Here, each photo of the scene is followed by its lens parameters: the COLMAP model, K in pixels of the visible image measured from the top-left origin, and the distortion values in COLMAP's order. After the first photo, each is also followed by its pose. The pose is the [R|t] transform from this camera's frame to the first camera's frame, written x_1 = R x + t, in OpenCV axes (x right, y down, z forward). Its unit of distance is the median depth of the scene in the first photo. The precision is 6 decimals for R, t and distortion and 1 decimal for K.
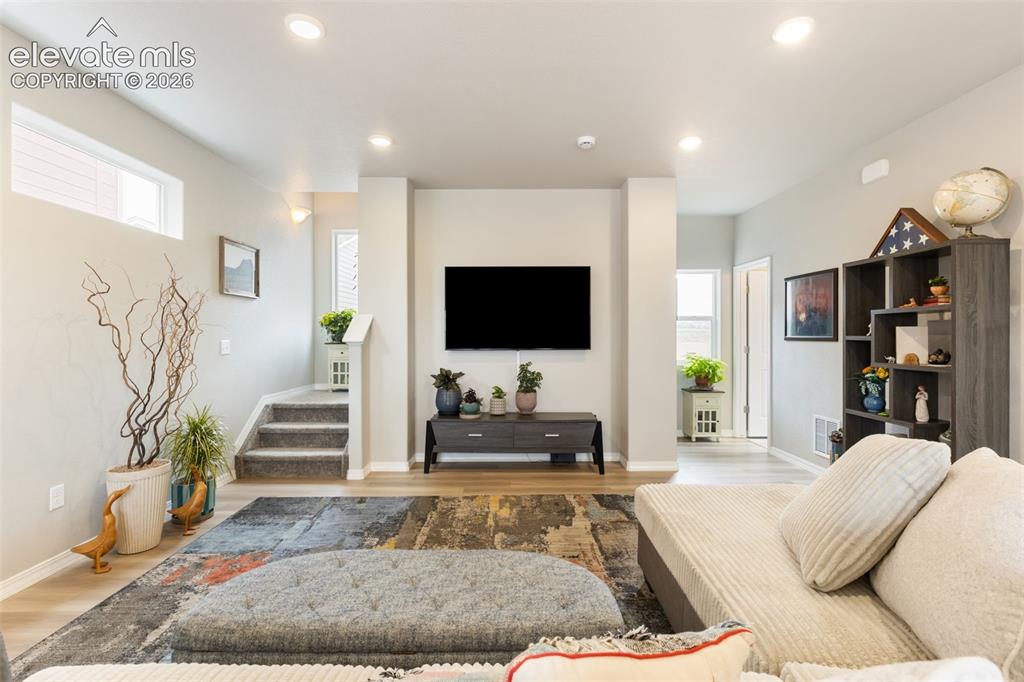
lens RADIAL K [[478.6, 0, 508.5], [0, 478.6, 337.1], [0, 0, 1]] dist [-0.004322, -0.000074]
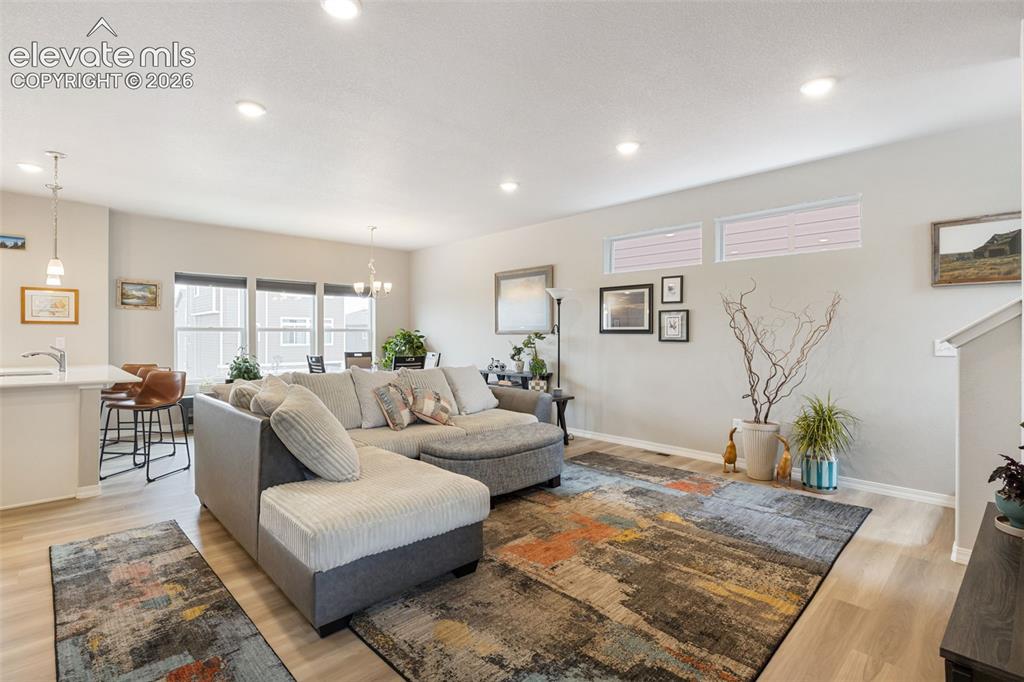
lens RADIAL K [[470.1, 0, 511.3], [0, 470.1, 337.1], [0, 0, 1]] dist [0.004528, -0.000006]
pose [[-0.716133, 0.001253, -0.697962, 0.663396], [-0.005501, 0.999957, 0.007439, 0.000164], [0.697942, 0.009167, -0.716096, 1.259583]]
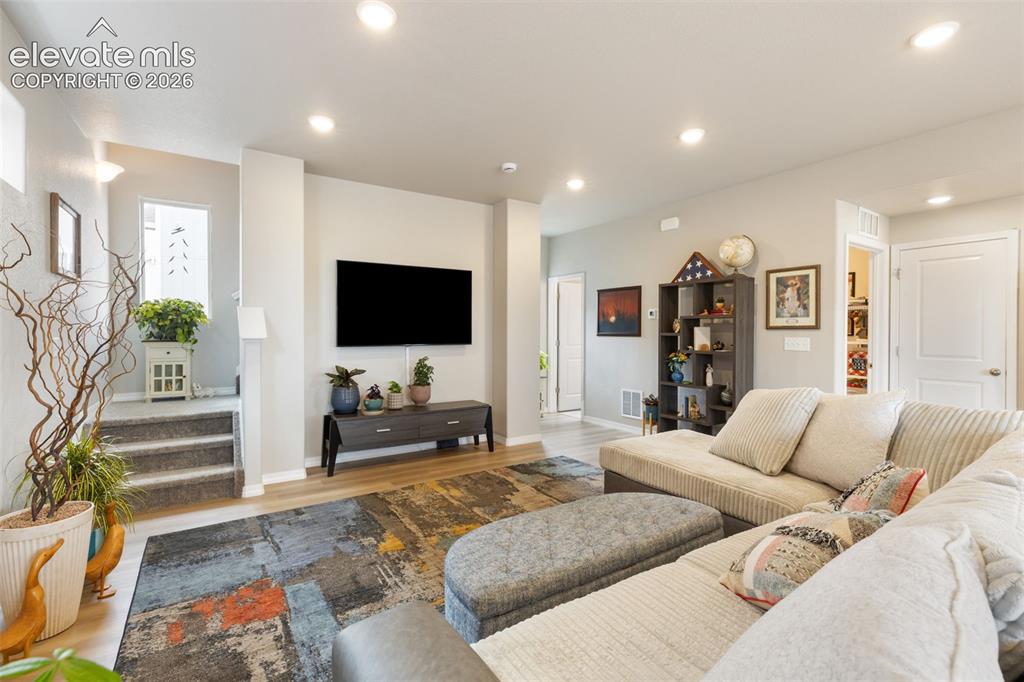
lens RADIAL K [[470.1, 0, 511.3], [0, 470.1, 337.1], [0, 0, 1]] dist [0.004528, -0.000006]
pose [[0.834788, -0.003341, 0.550561, -0.487261], [-0.000807, 0.999973, 0.007292, 0.000540], [-0.550571, -0.006532, 0.834763, 0.028962]]
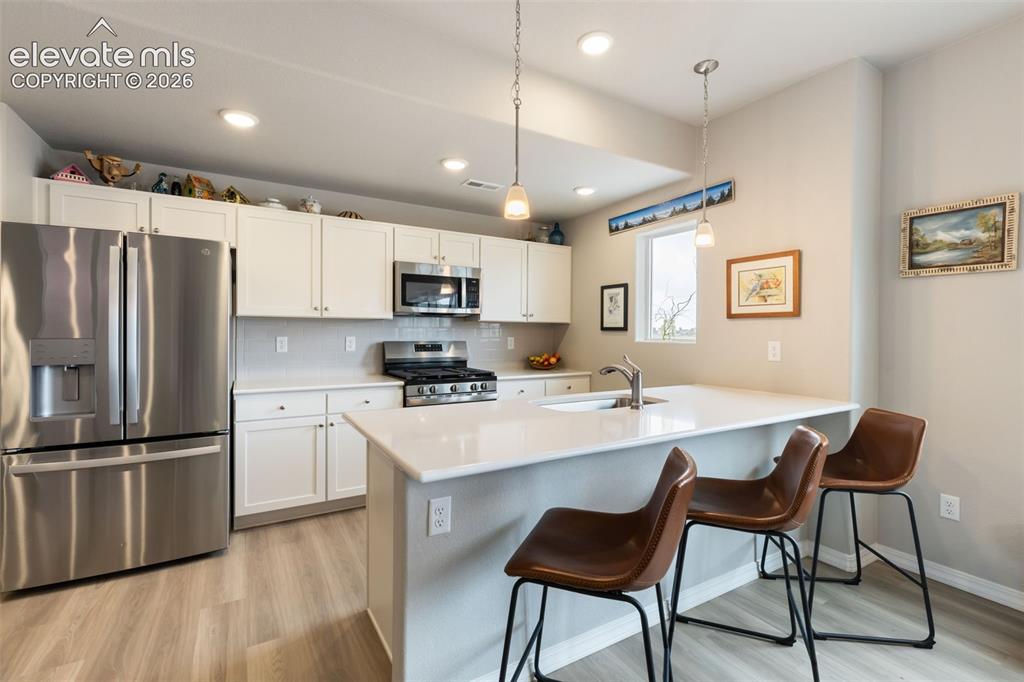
lens RADIAL K [[459.3, 0, 515.1], [0, 459.3, 337.0], [0, 0, 1]] dist [0.006161, -0.000027]
pose [[-0.516588, -0.007849, 0.856198, 0.179916], [-0.000623, 0.999961, 0.008791, 0.005226], [-0.856234, 0.004008, -0.516573, -0.023373]]
